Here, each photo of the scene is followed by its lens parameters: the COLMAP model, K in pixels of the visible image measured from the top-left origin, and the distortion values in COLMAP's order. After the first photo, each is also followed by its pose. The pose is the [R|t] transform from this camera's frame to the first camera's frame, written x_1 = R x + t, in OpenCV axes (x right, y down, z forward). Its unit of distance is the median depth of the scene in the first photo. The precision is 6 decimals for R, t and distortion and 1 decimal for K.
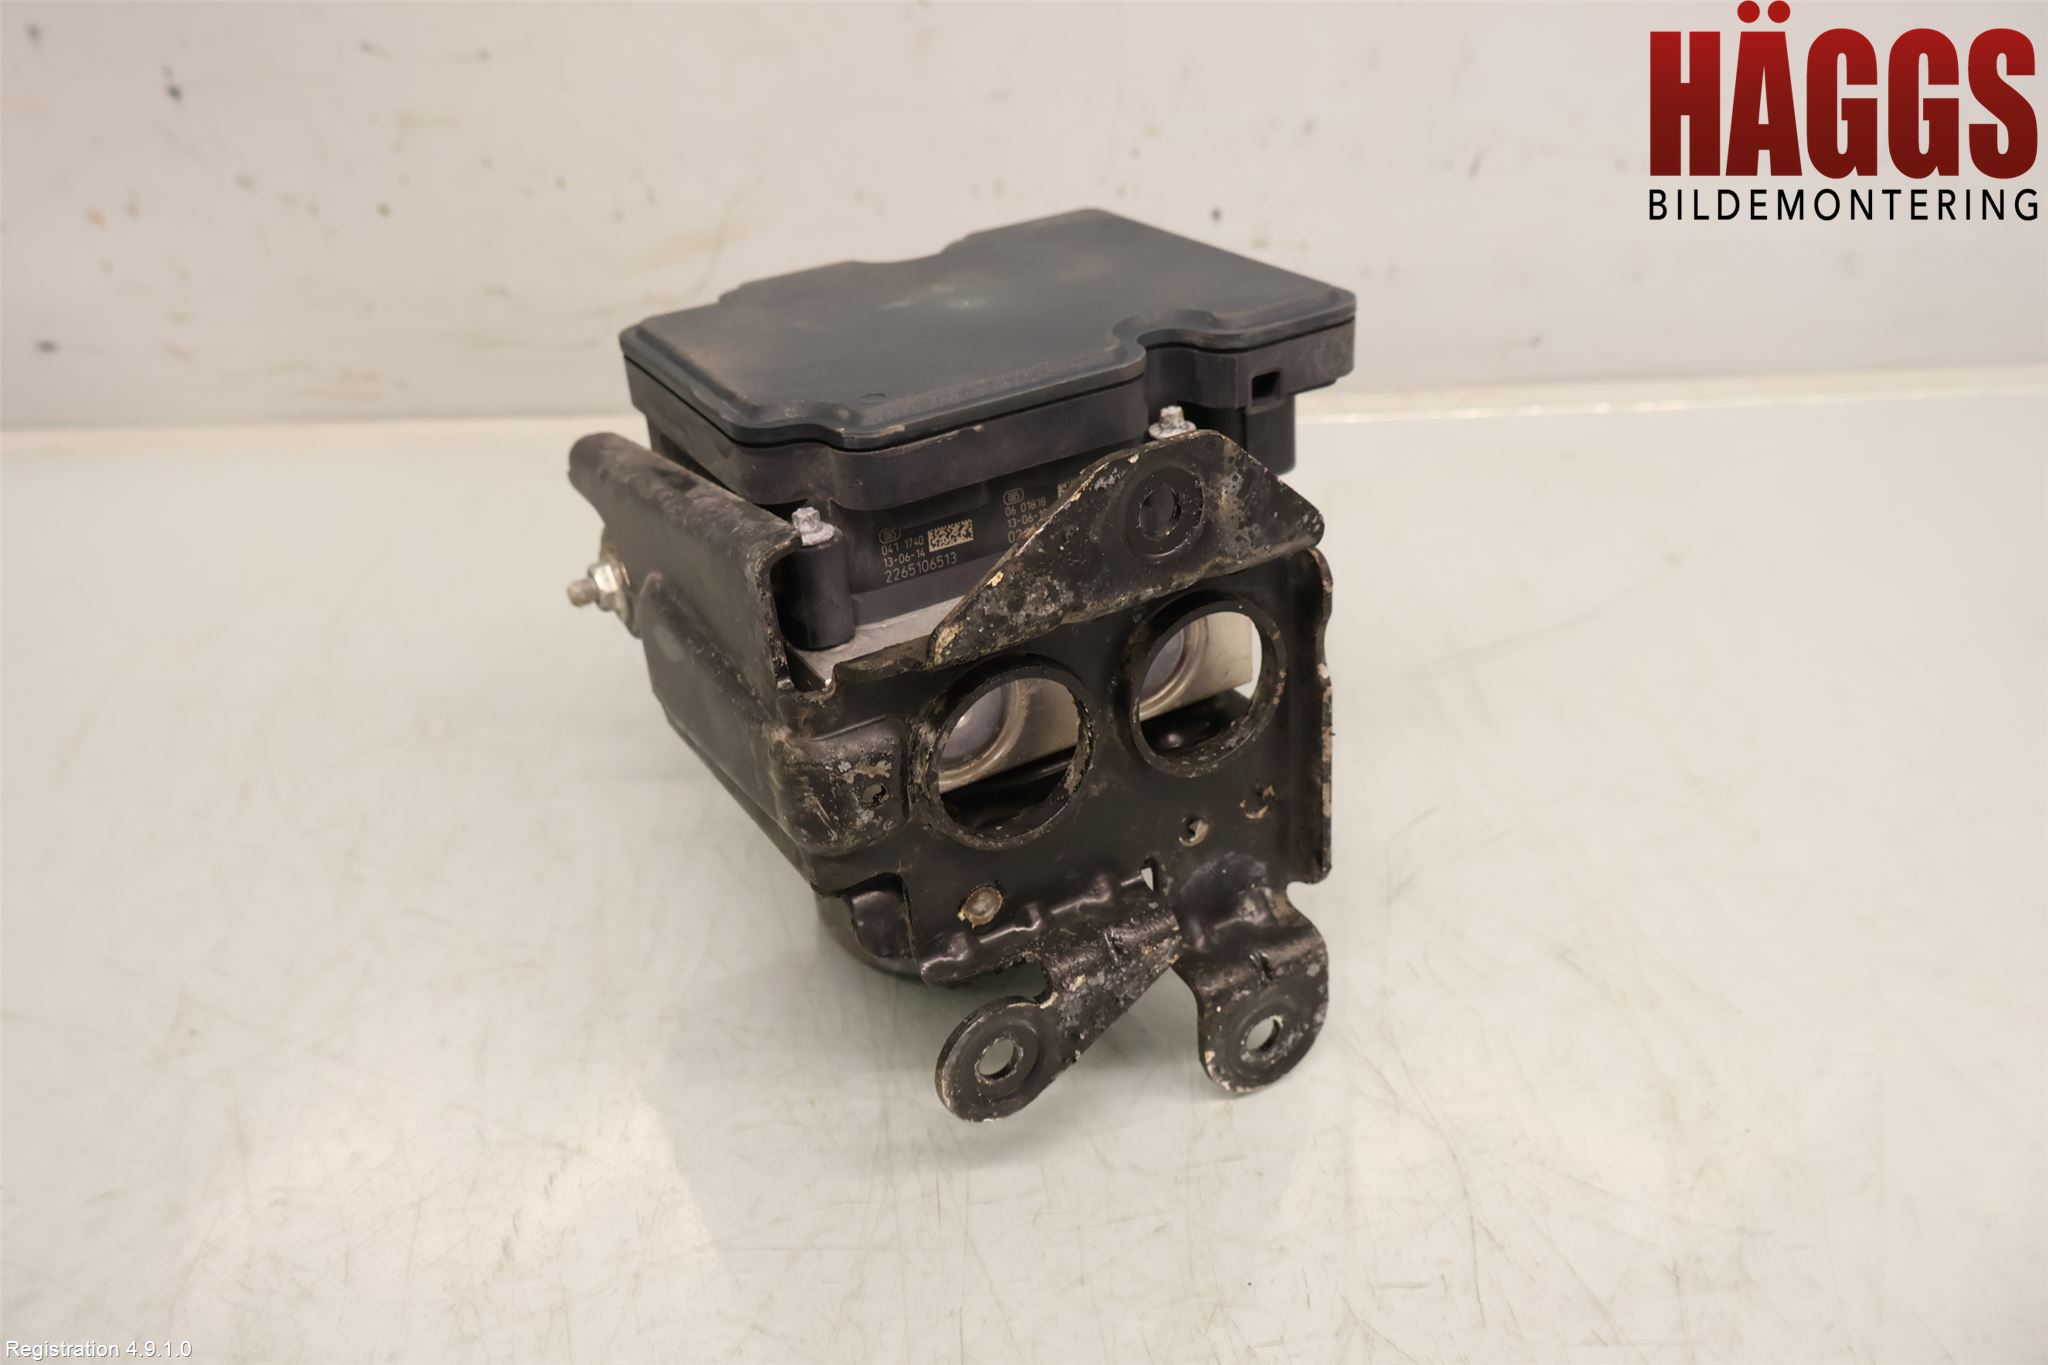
lens RADIAL K [[1720.8, 0, 1027.5], [0, 1720.8, 644.6], [0, 0, 1]] dist [0.002189, 0.011010]
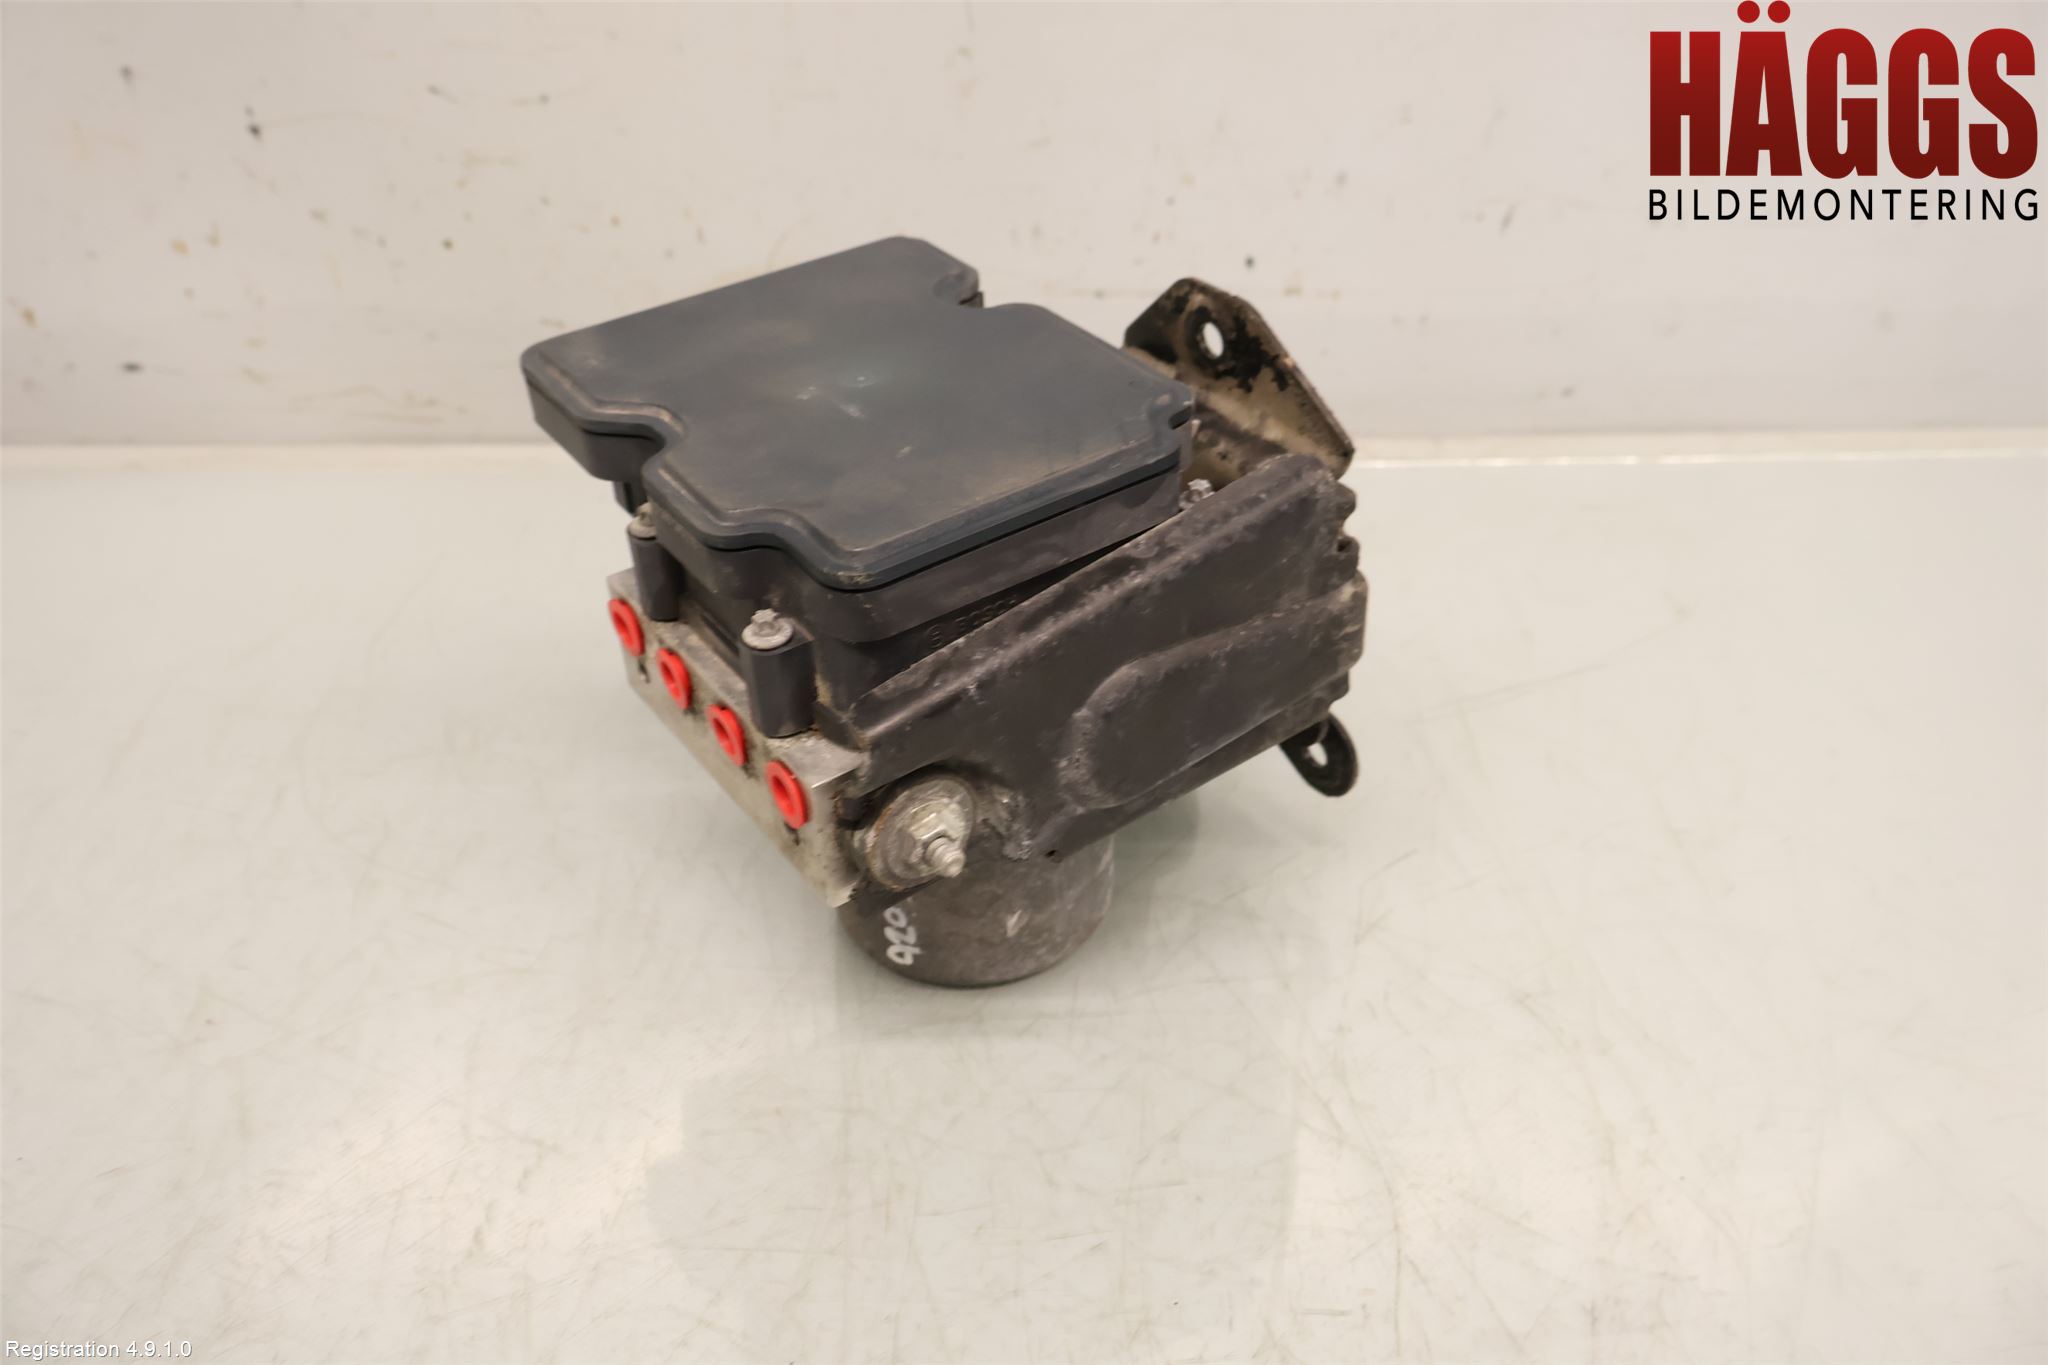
lens RADIAL K [[1720.8, 0, 1027.5], [0, 1720.8, 644.6], [0, 0, 1]] dist [0.002189, 0.011010]
pose [[0.998297, 0.029018, -0.050606, 0.037943], [-0.029857, 0.999427, -0.015921, -0.003125], [0.050115, 0.017405, 0.998592, -0.022571]]
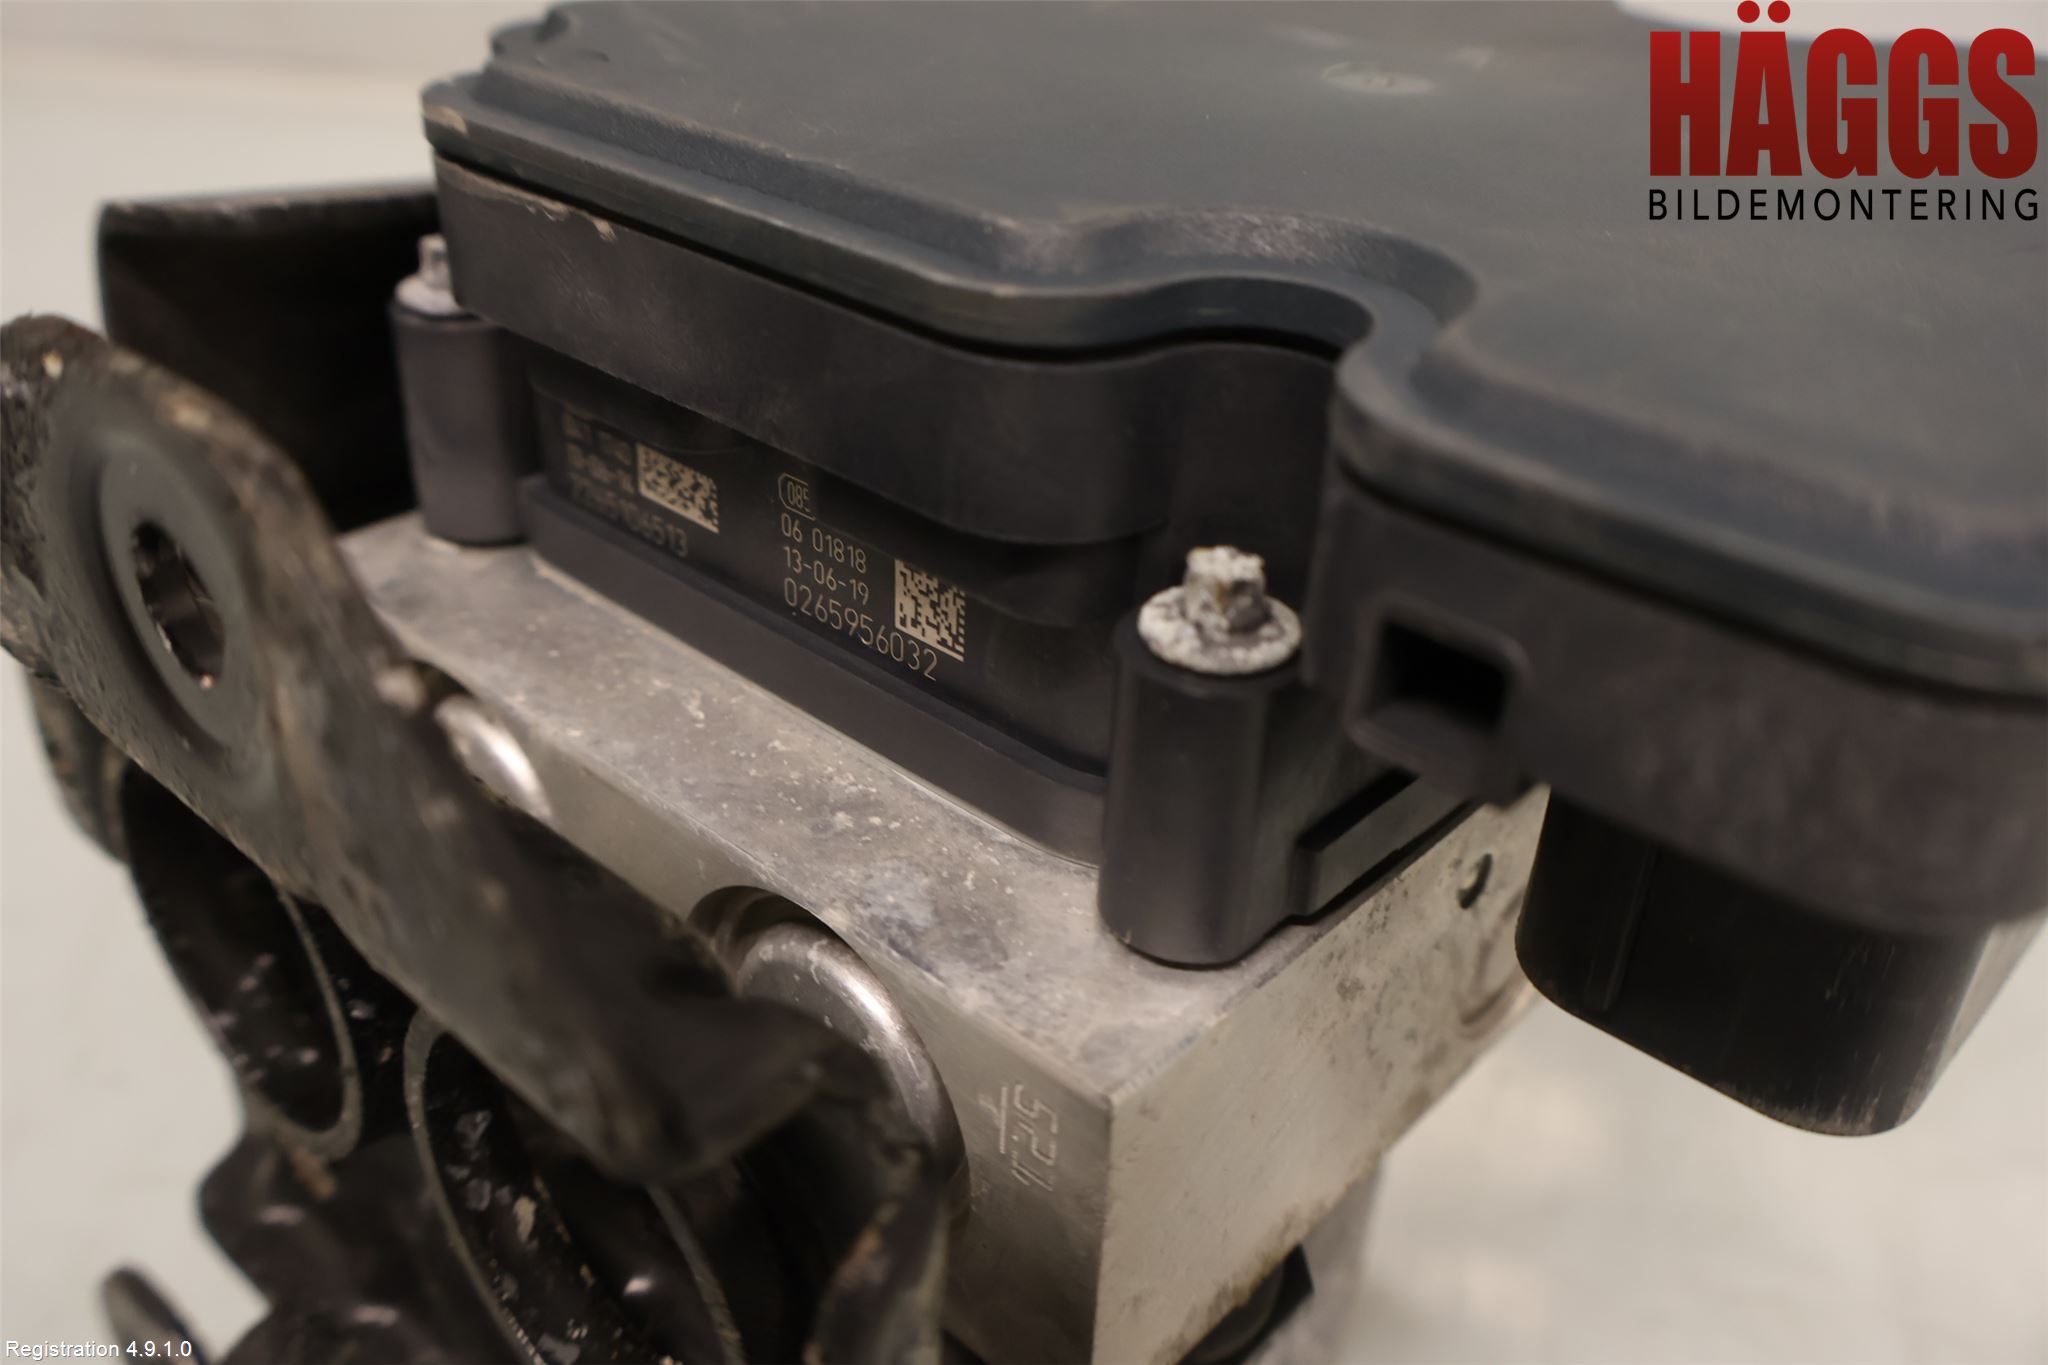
lens RADIAL K [[1720.8, 0, 1027.5], [0, 1720.8, 644.6], [0, 0, 1]] dist [0.002189, 0.011010]
pose [[0.331928, 0.562594, -0.757174, 0.326193], [-0.491849, 0.788154, 0.369997, -0.237173], [0.804927, 0.249603, 0.538322, 0.911760]]
